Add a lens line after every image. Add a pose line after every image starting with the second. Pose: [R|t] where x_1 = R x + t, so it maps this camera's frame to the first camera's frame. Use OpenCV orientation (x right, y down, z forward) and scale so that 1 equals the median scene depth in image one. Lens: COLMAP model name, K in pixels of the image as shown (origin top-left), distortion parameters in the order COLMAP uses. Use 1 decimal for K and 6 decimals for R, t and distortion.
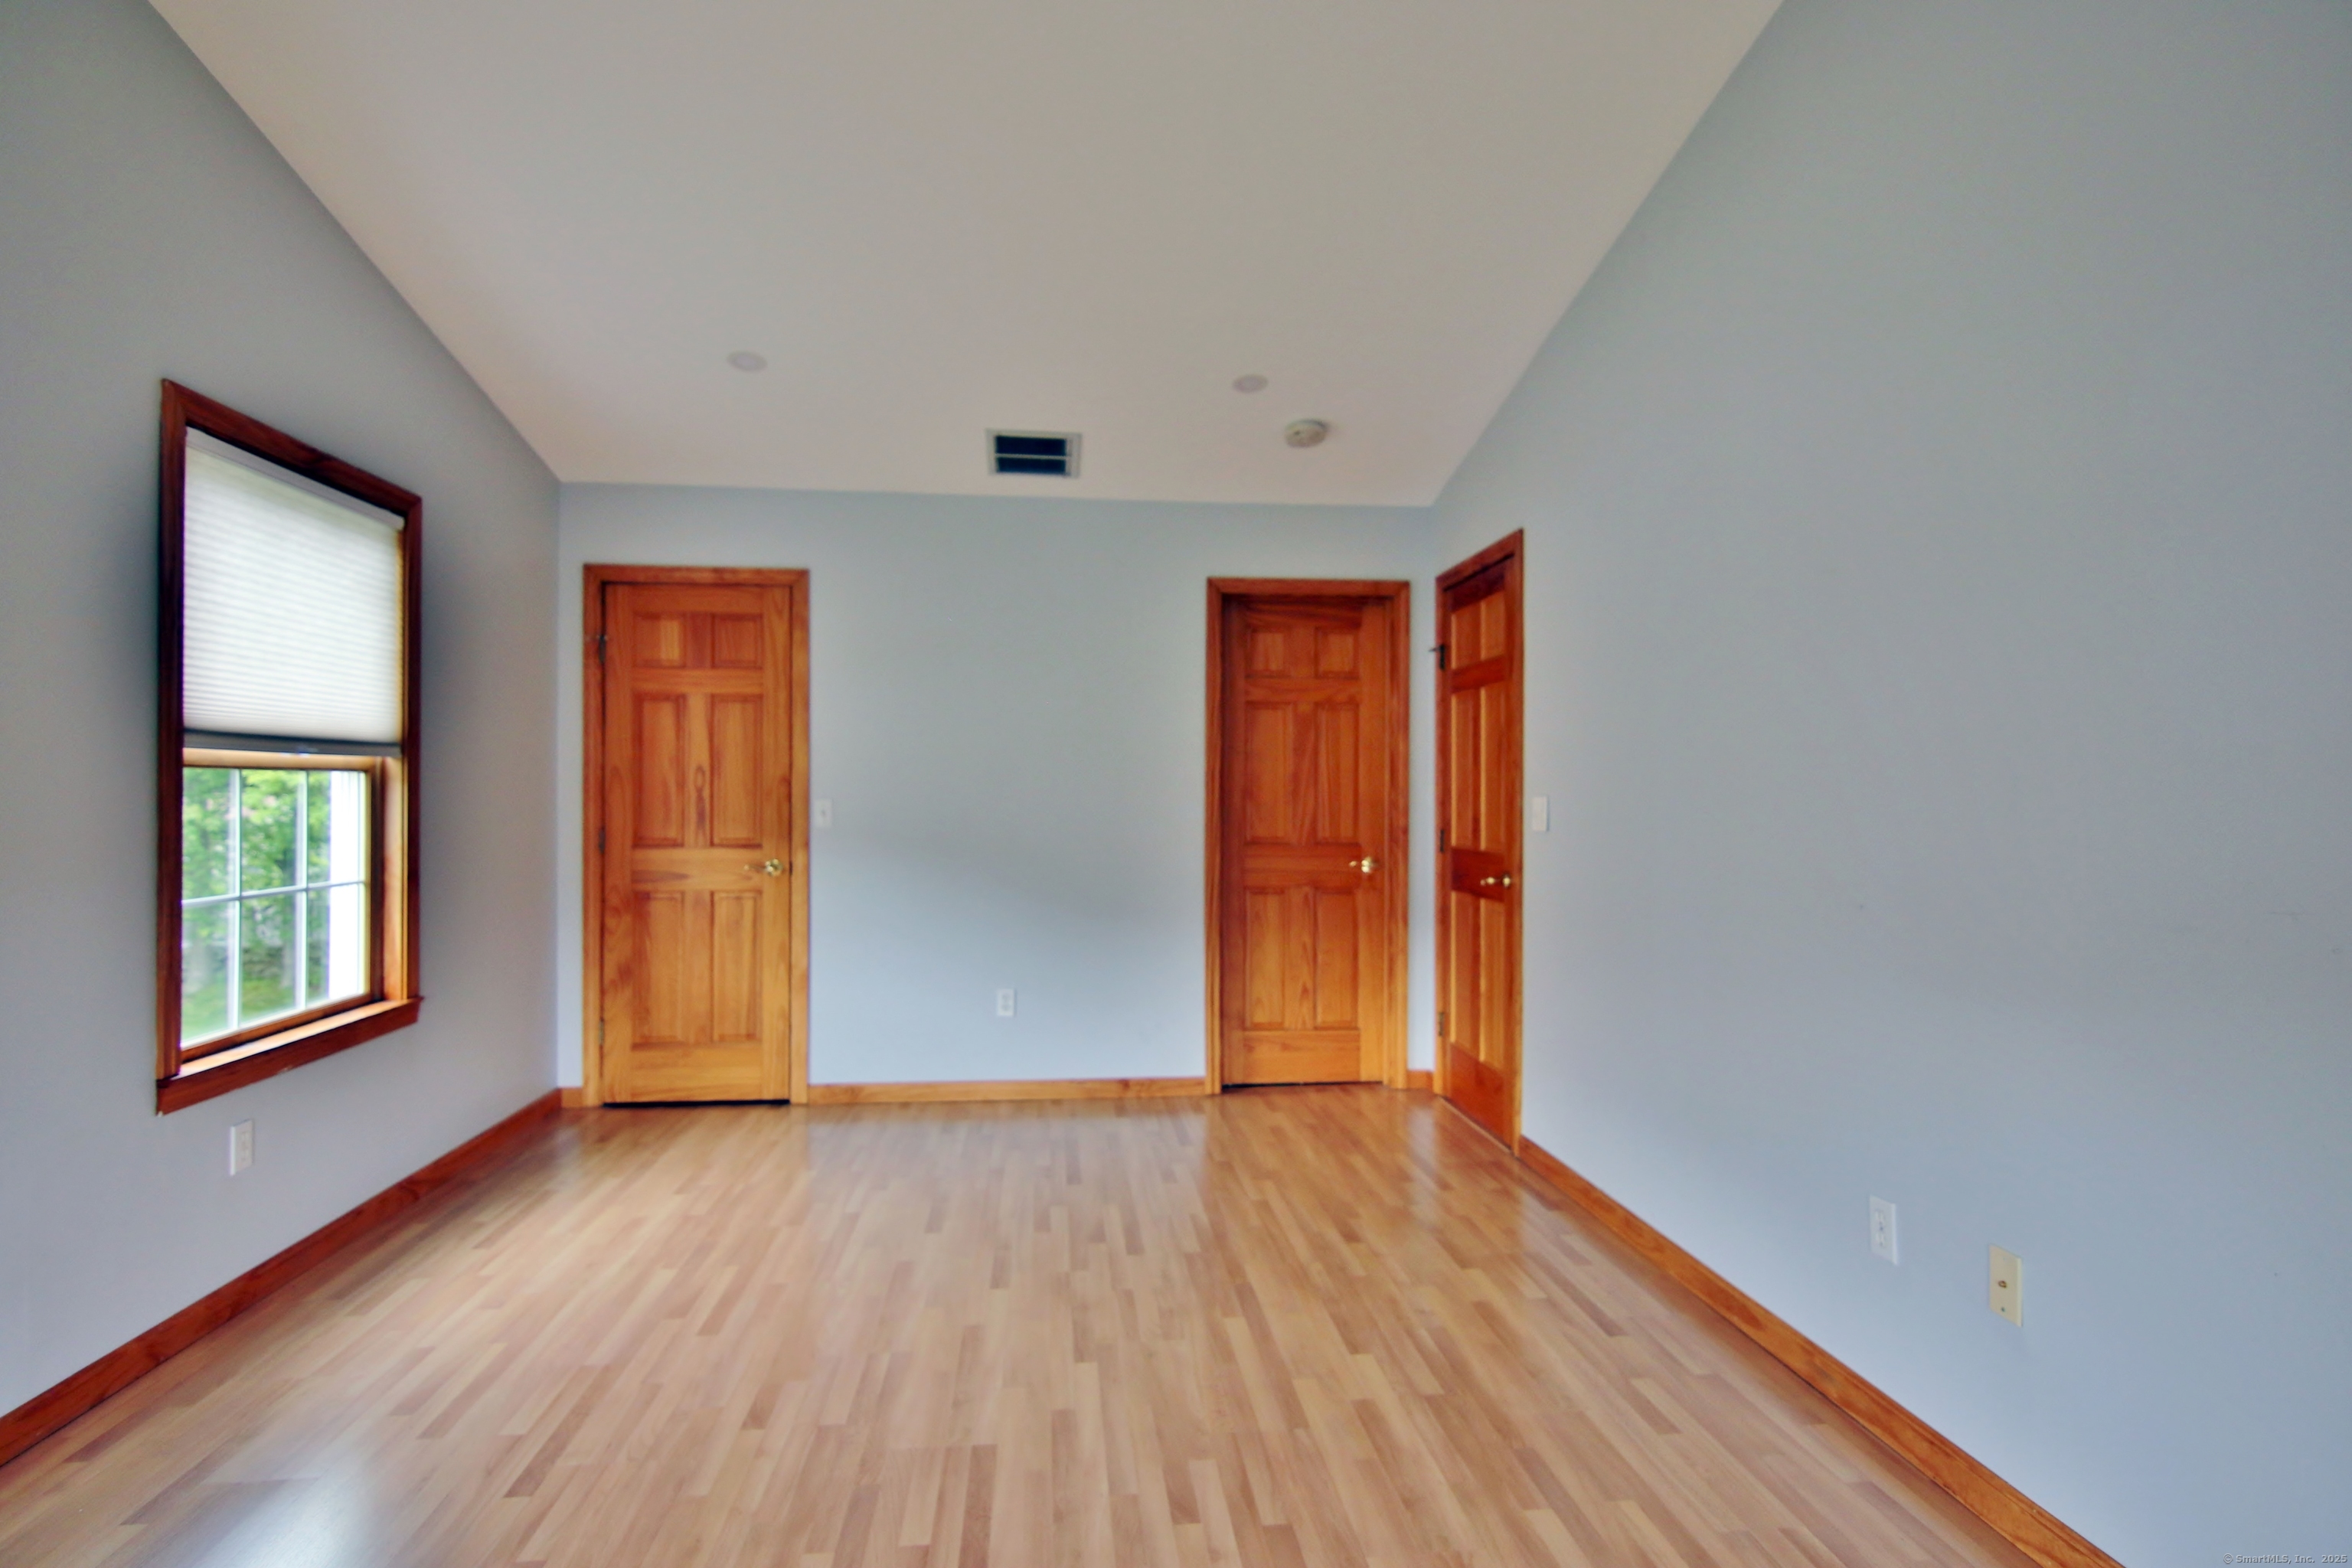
lens RADIAL K [[1199.0, 0, 1172.4], [0, 1199.0, 794.4], [0, 0, 1]] dist [-0.000702, 0.000777]
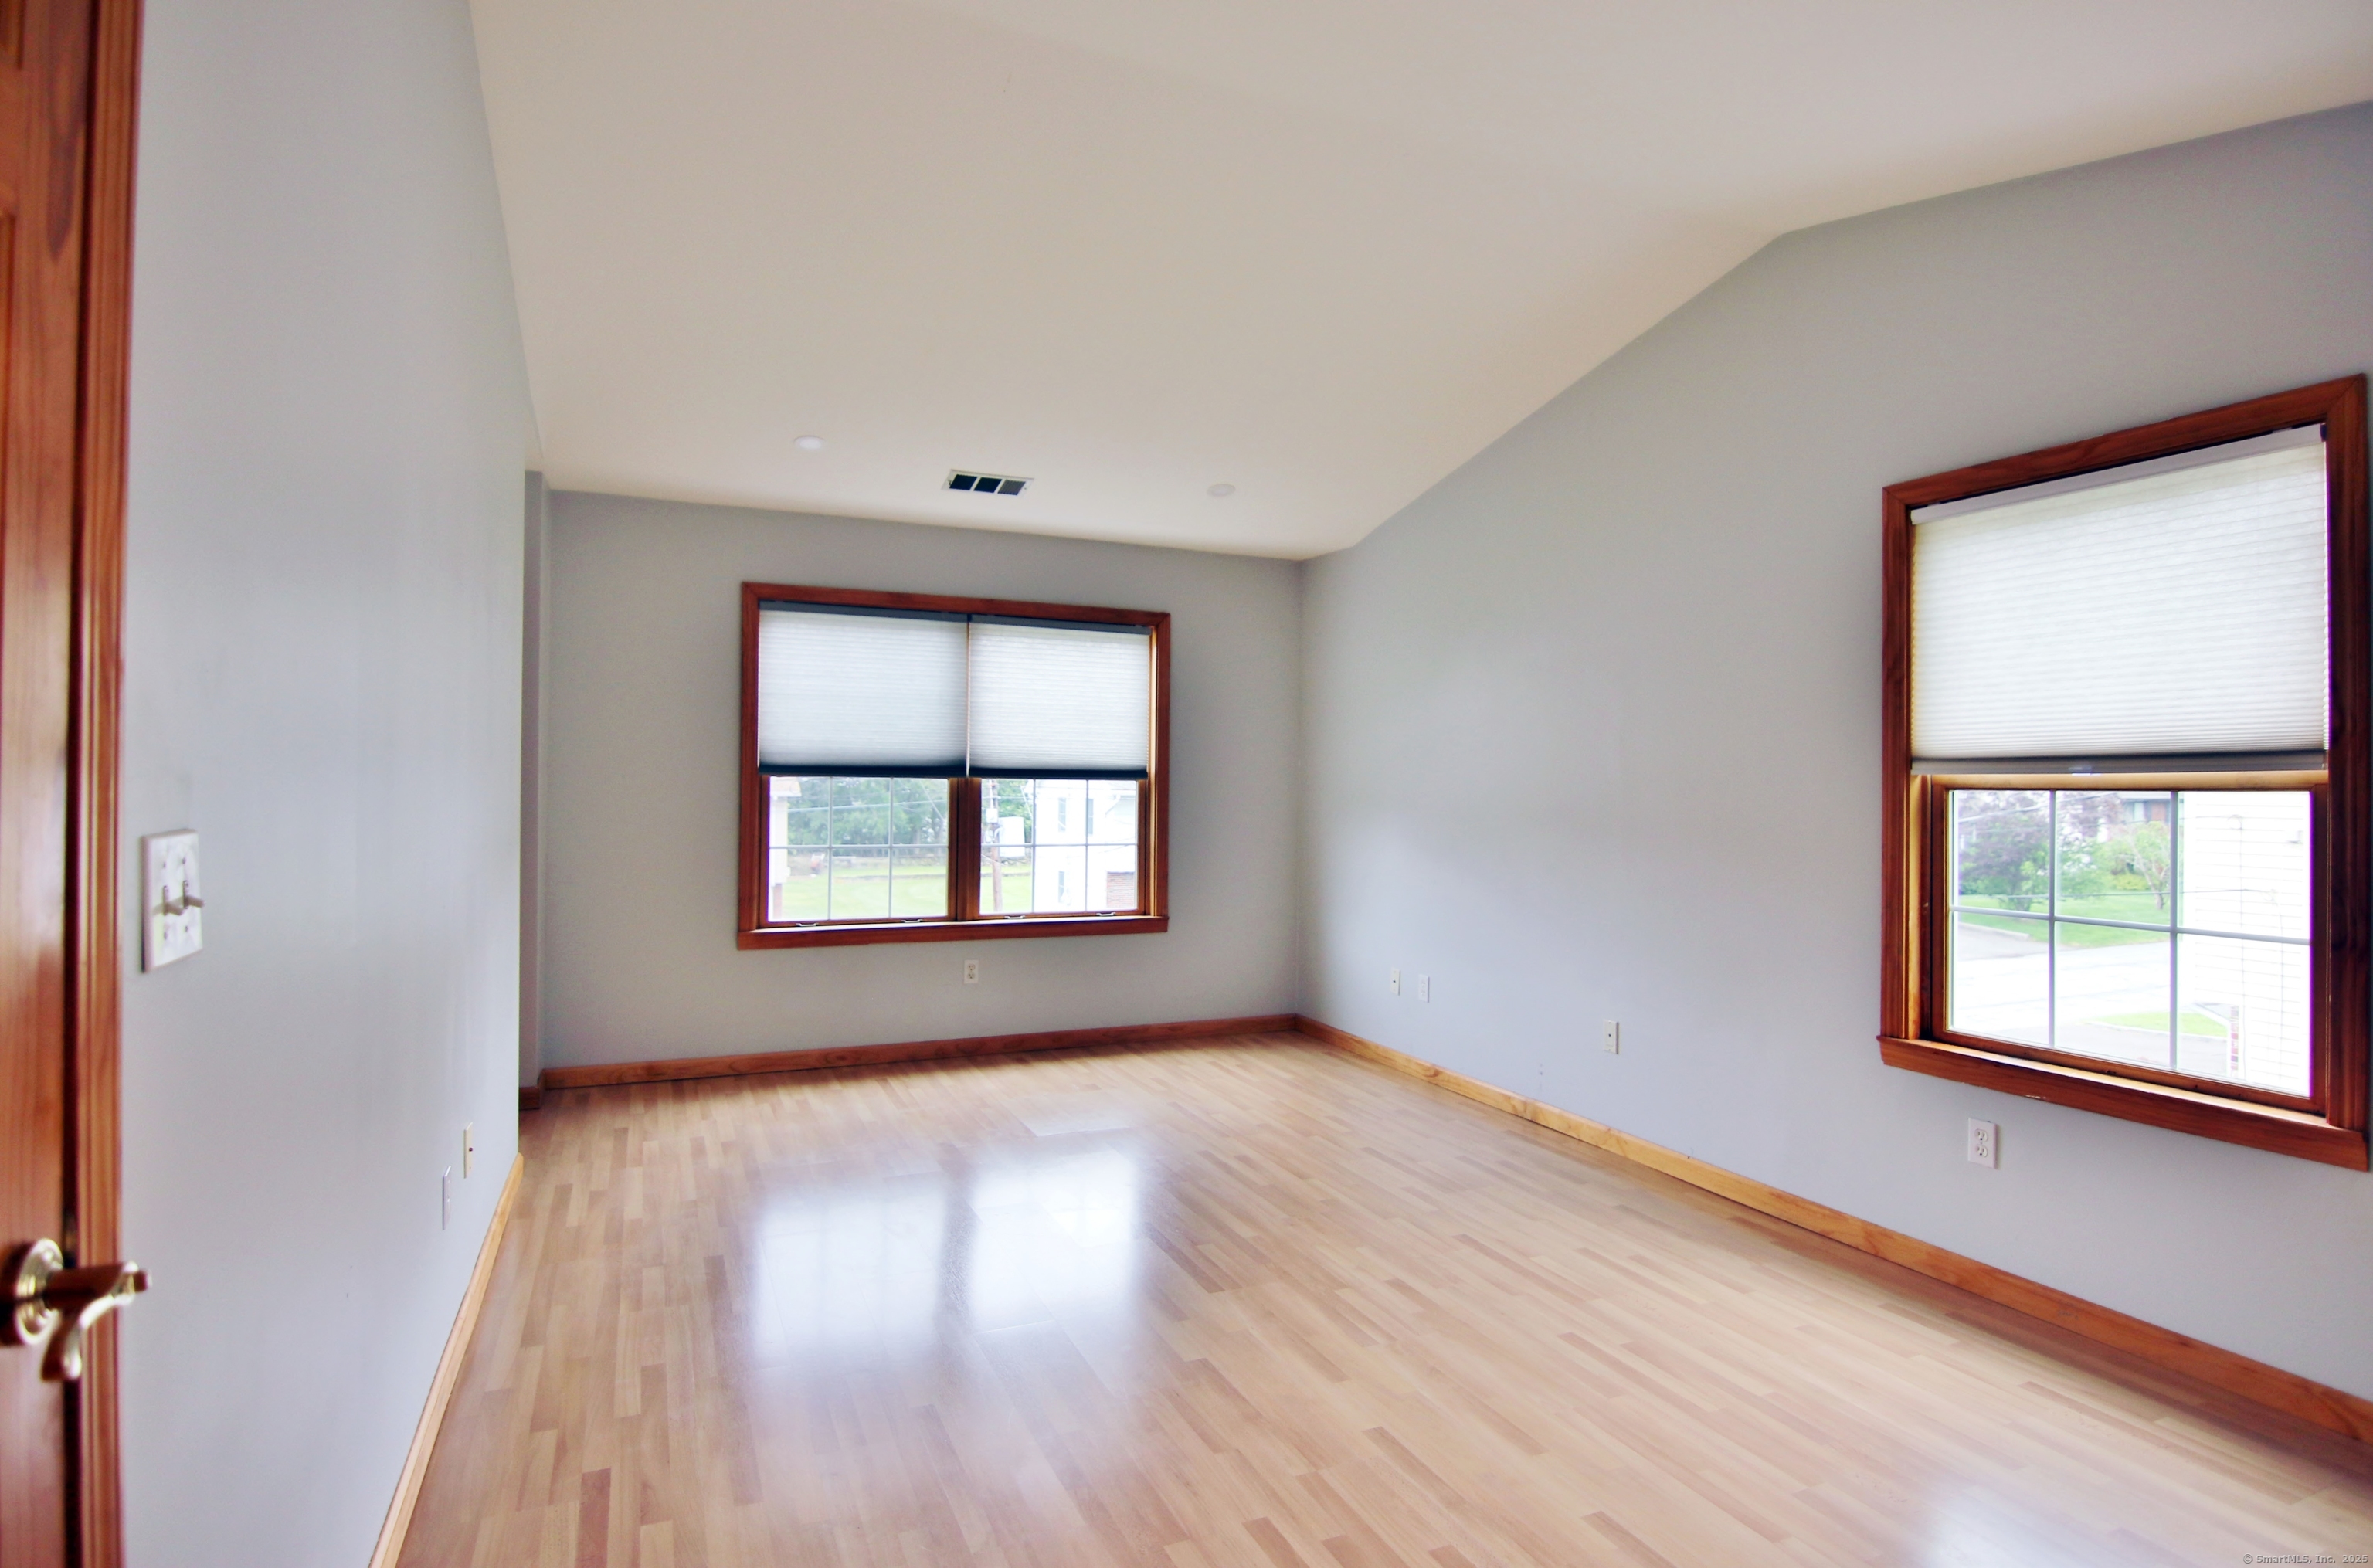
lens RADIAL K [[1228.2, 0, 1183.3], [0, 1228.2, 769.4], [0, 0, 1]] dist [-0.001205, 0.000867]
pose [[-0.951325, -0.015653, -0.307790, 0.246826], [-0.012918, 0.999857, -0.010922, -0.018360], [0.307917, -0.006414, -0.951391, 1.835414]]
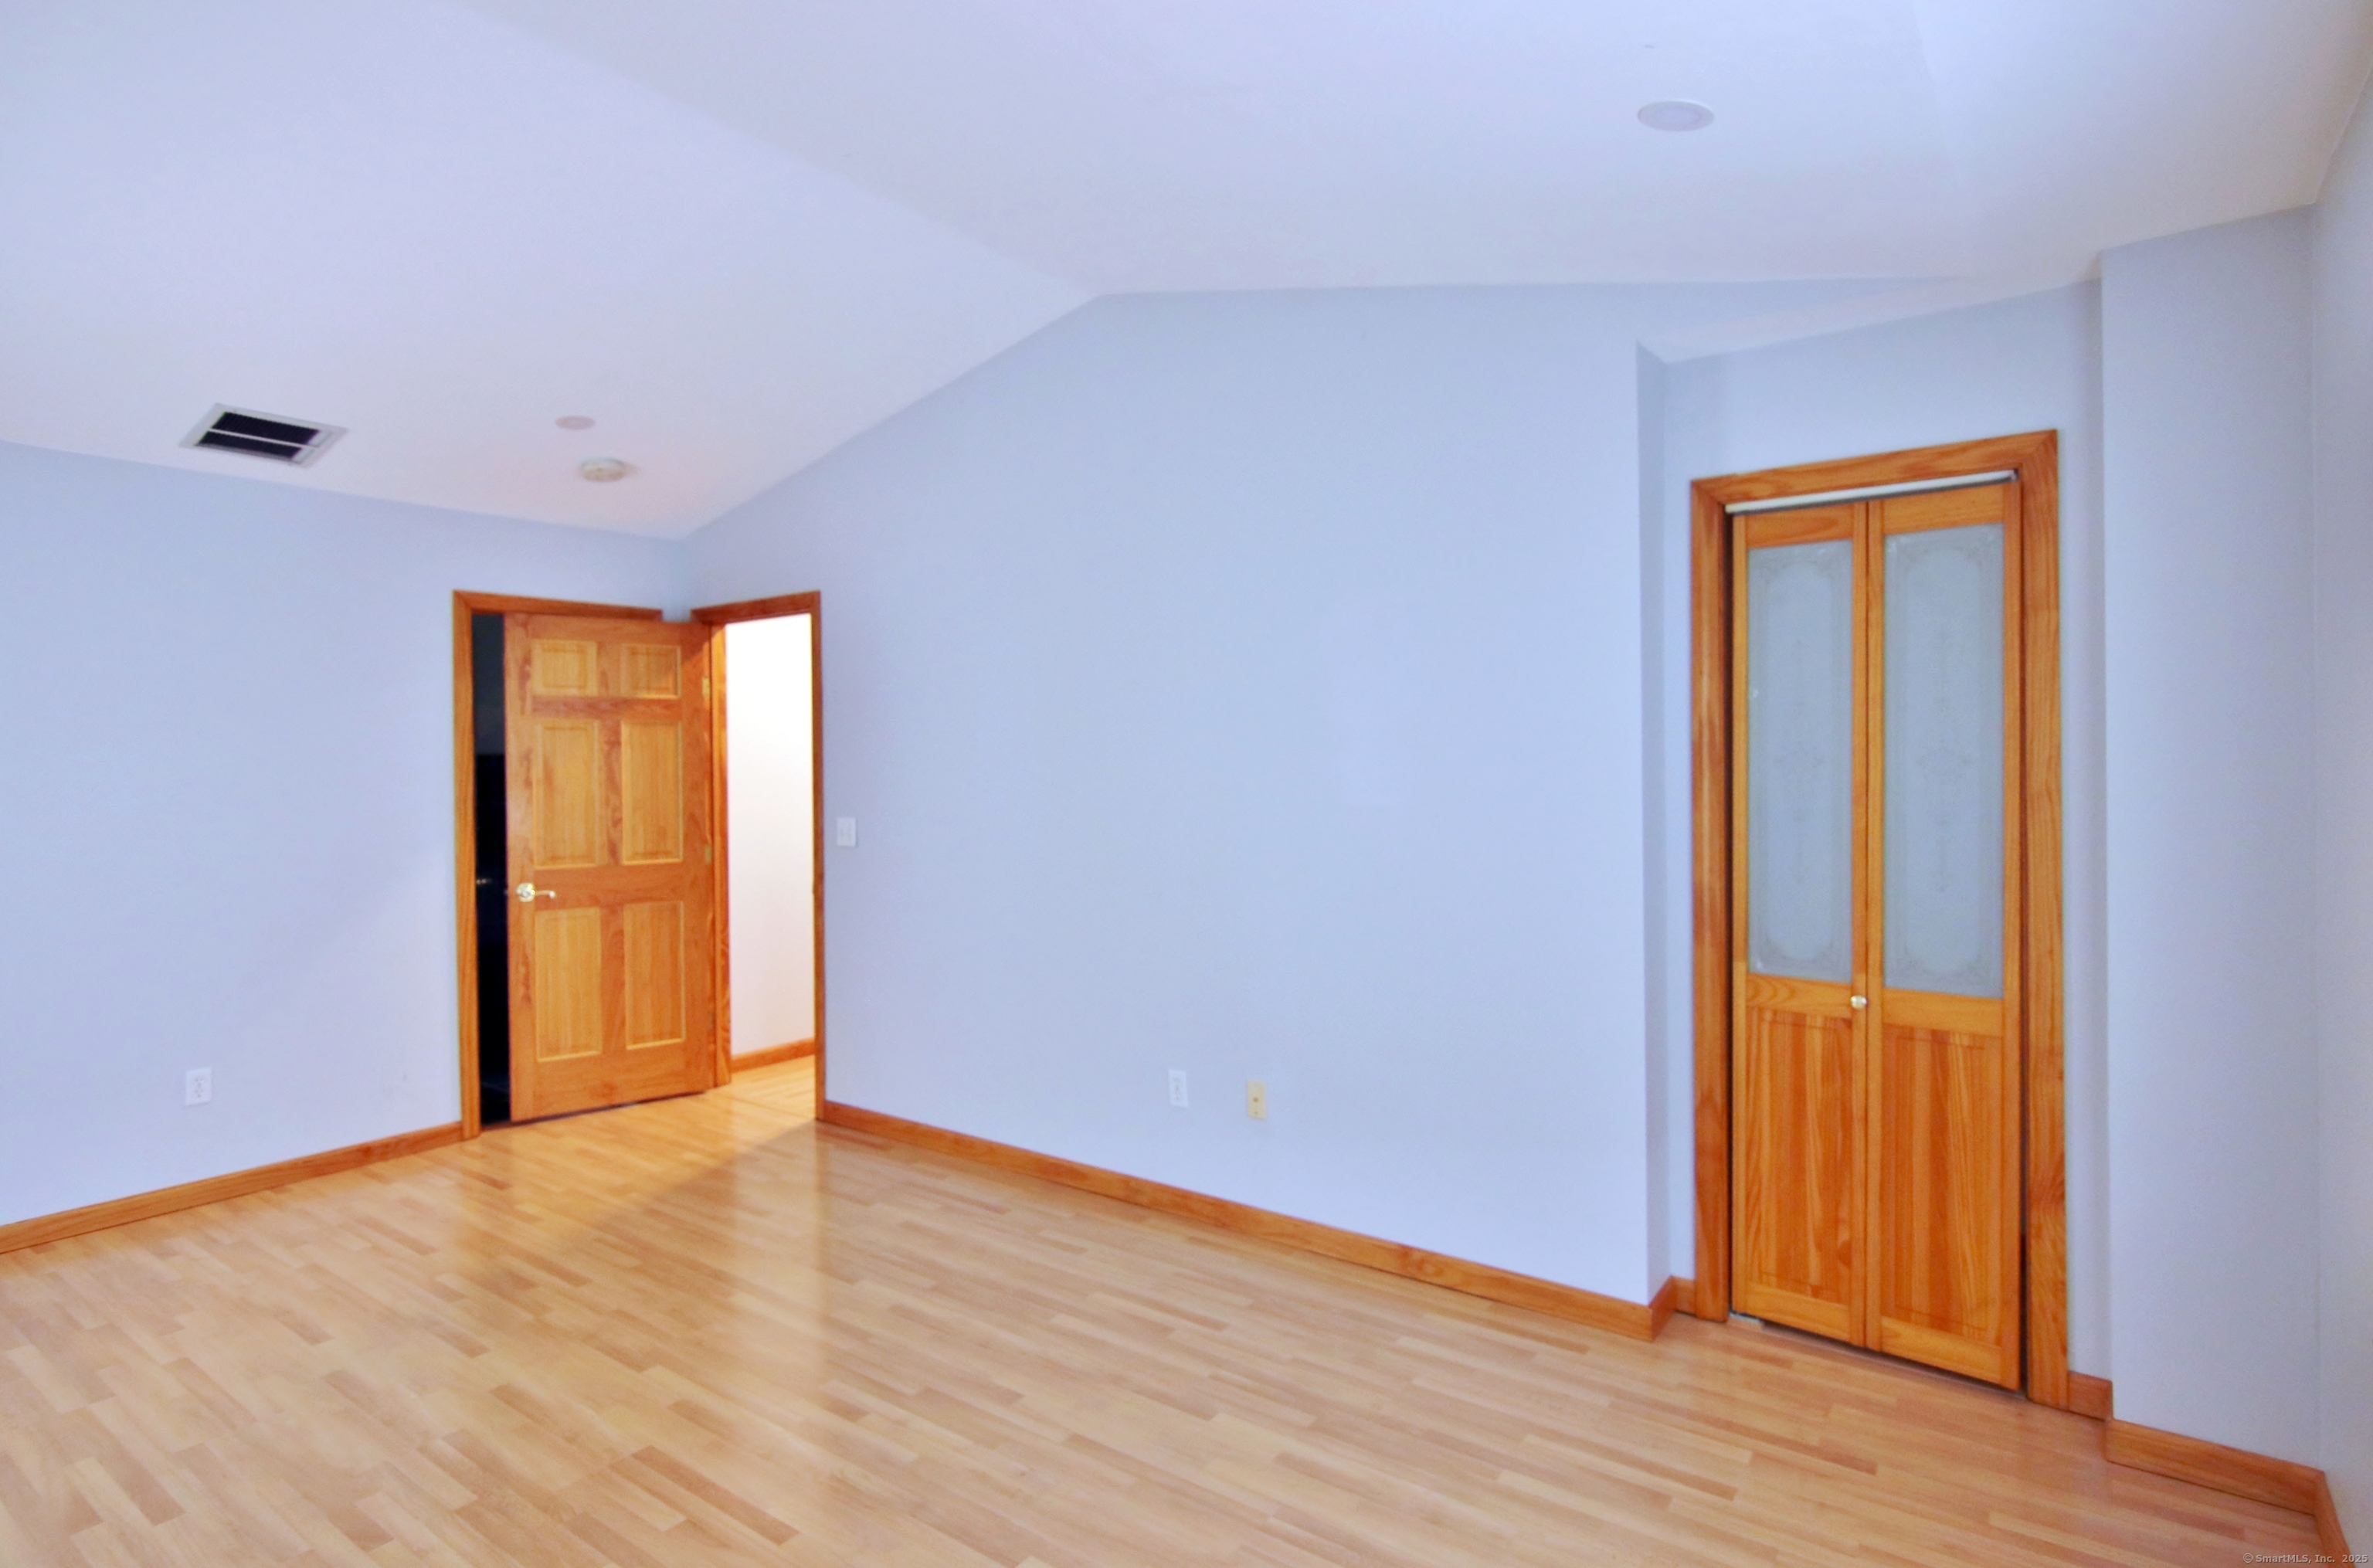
lens RADIAL K [[1222.9, 0, 1190.1], [0, 1222.9, 778.7], [0, 0, 1]] dist [-0.002344, 0.001536]
pose [[0.669111, -0.022042, 0.742836, -0.516492], [0.012270, 0.999751, 0.018614, -0.077546], [-0.743061, -0.003340, 0.669215, -0.111542]]
